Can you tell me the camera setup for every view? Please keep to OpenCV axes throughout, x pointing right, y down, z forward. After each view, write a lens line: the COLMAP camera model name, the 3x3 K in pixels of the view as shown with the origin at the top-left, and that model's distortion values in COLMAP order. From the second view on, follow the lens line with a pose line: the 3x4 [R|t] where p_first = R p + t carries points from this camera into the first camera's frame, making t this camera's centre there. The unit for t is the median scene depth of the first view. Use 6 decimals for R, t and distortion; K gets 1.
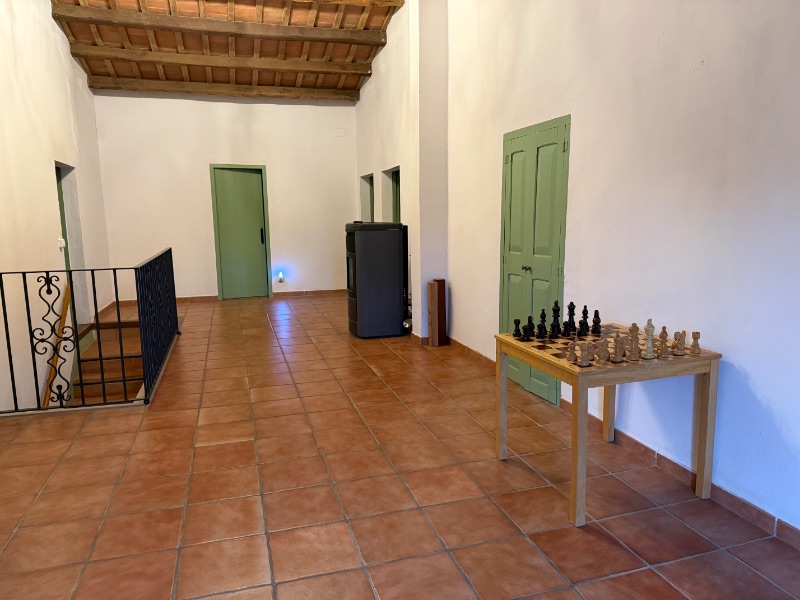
lens RADIAL K [[562.2, 0, 401.1], [0, 562.2, 303.7], [0, 0, 1]] dist [0.009968, -0.022970]
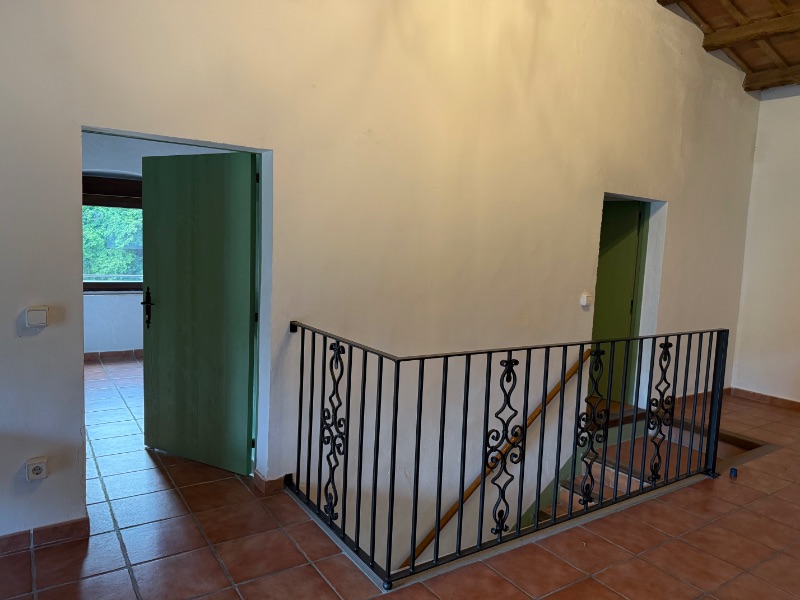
lens RADIAL K [[562.2, 0, 400.3], [0, 562.2, 302.4], [0, 0, 1]] dist [0.009968, -0.022970]
pose [[0.271708, 0.113348, -0.955682, 0.043375], [-0.193372, 0.979217, 0.061162, -0.088902], [0.942752, 0.168184, 0.287979, 0.471197]]
